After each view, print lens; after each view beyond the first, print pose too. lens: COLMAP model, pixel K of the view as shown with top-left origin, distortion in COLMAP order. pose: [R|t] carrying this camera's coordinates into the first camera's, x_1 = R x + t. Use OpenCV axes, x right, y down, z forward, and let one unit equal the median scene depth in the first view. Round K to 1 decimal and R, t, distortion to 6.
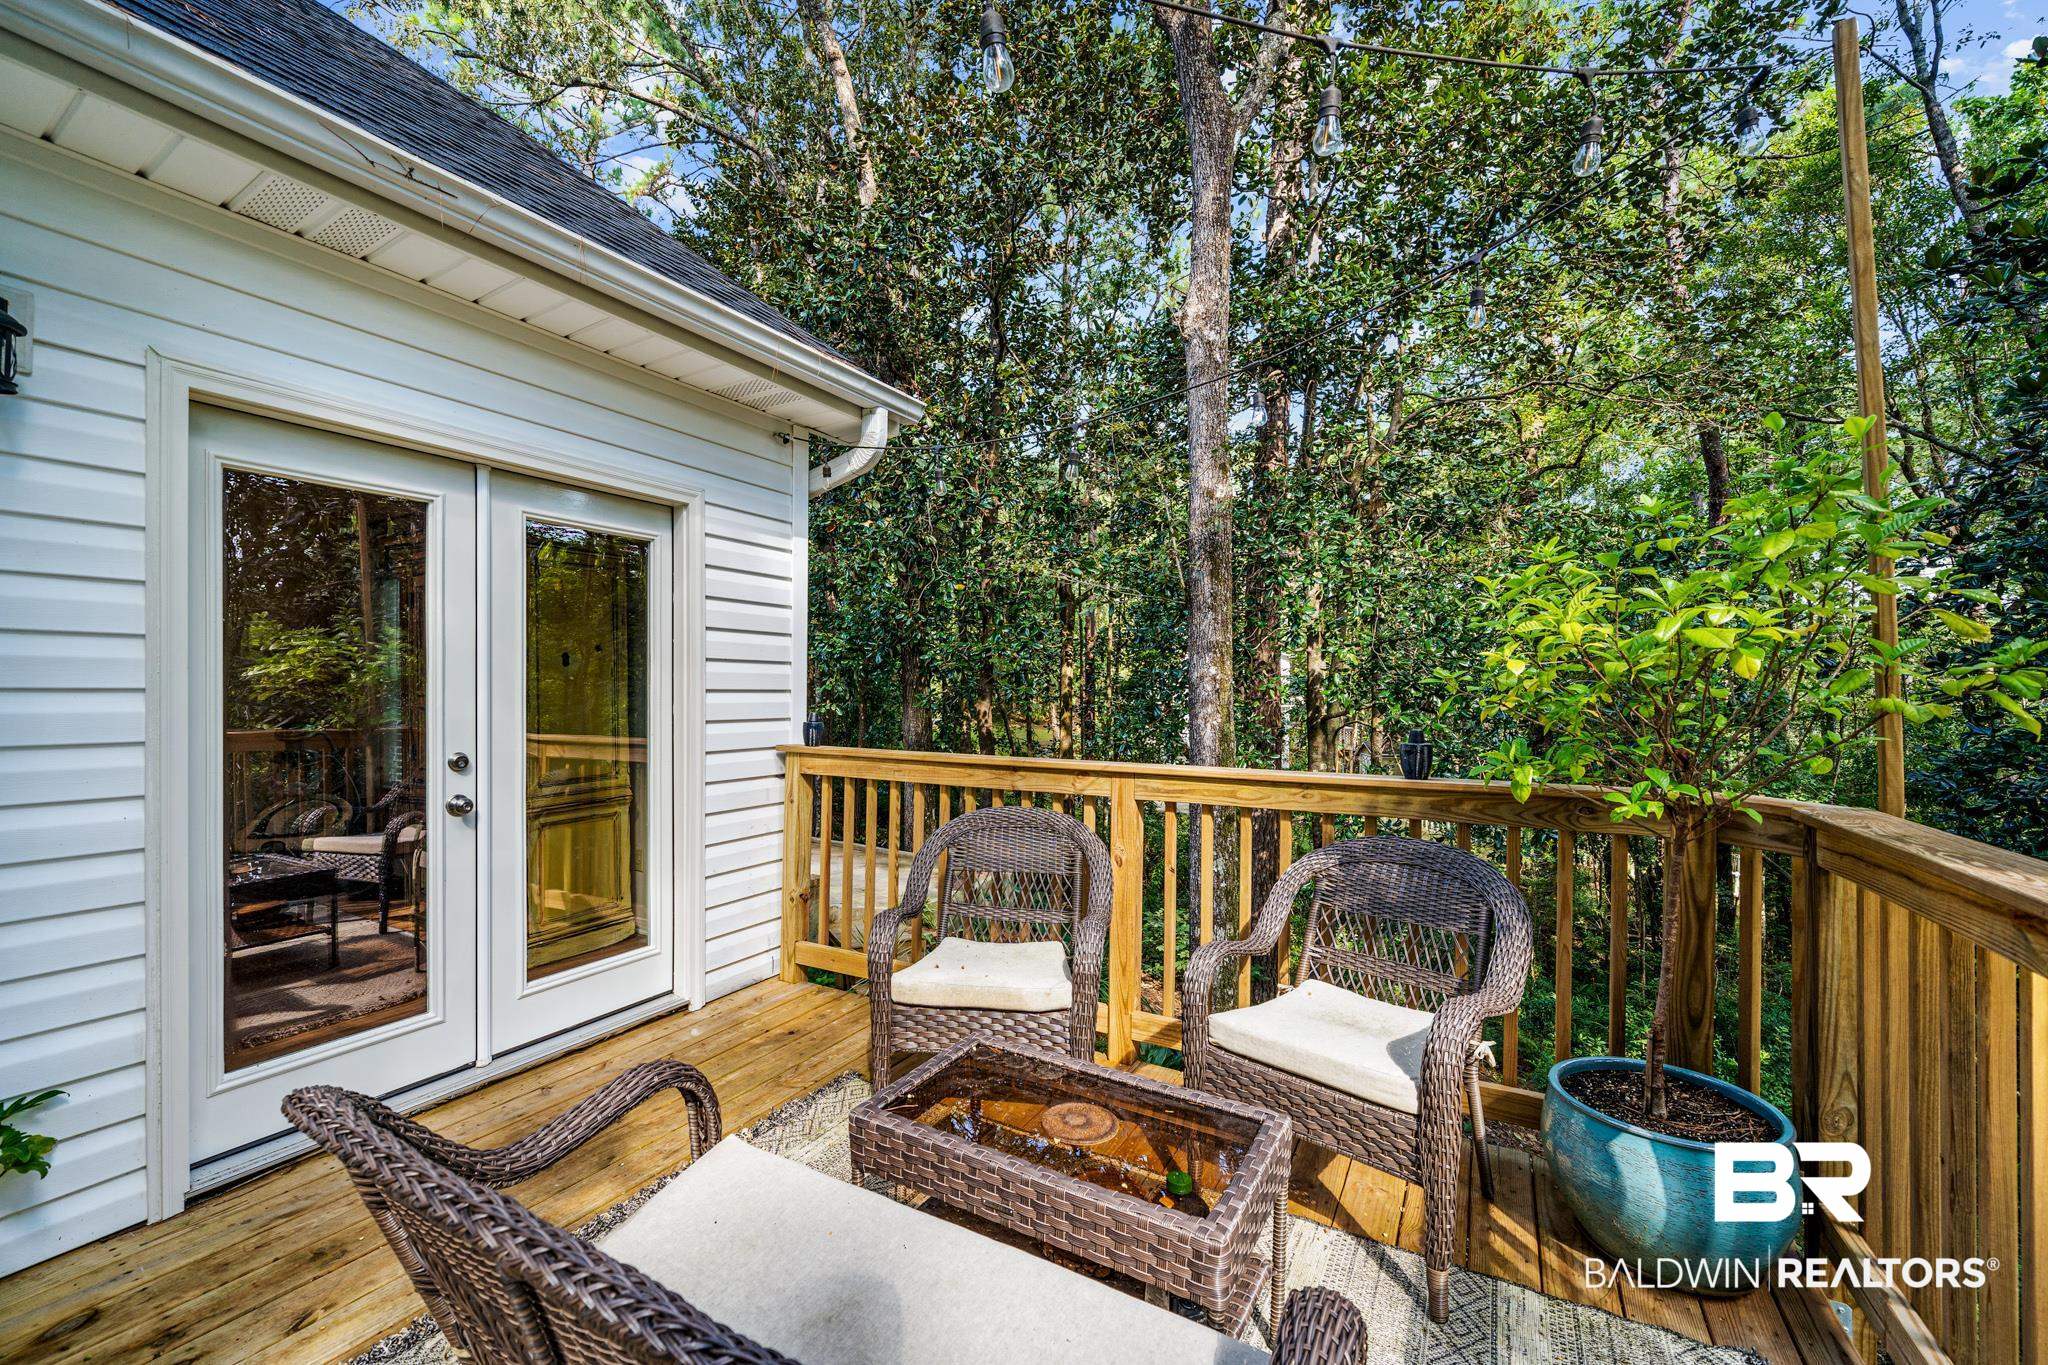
lens RADIAL K [[813.6, 0, 1017.8], [0, 813.6, 688.5], [0, 0, 1]] dist [-0.005262, 0.000499]
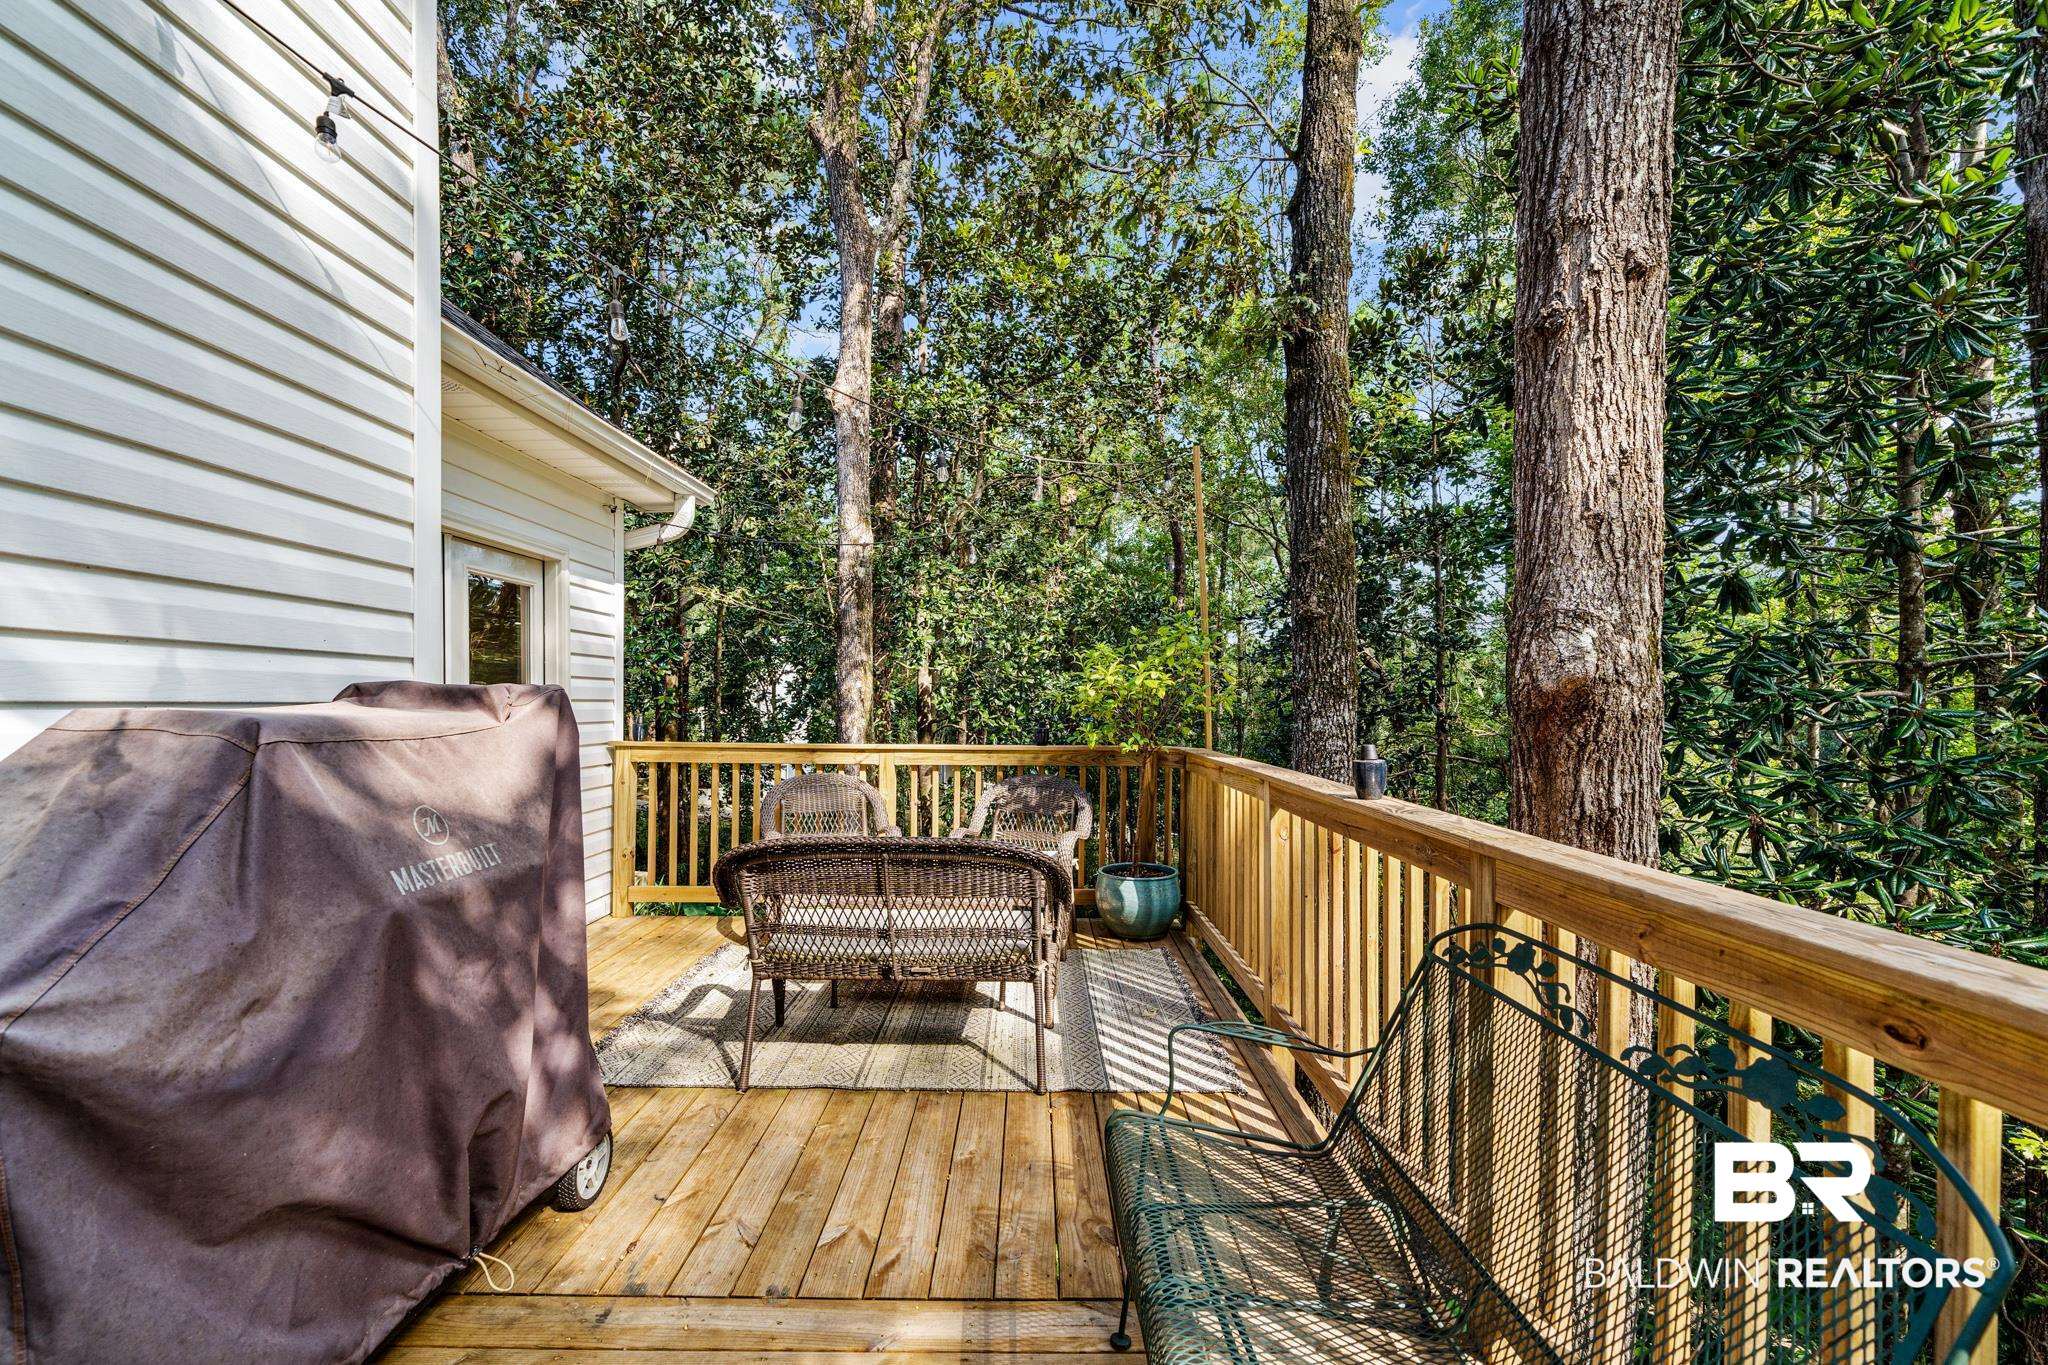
lens RADIAL K [[813.6, 0, 1024.4], [0, 813.6, 713.3], [0, 0, 1]] dist [-0.005262, 0.000499]
pose [[0.867867, -0.005686, 0.496764, -0.371168], [-0.004445, 0.999806, 0.019209, -0.004915], [-0.496776, -0.018879, 0.867673, -0.492513]]
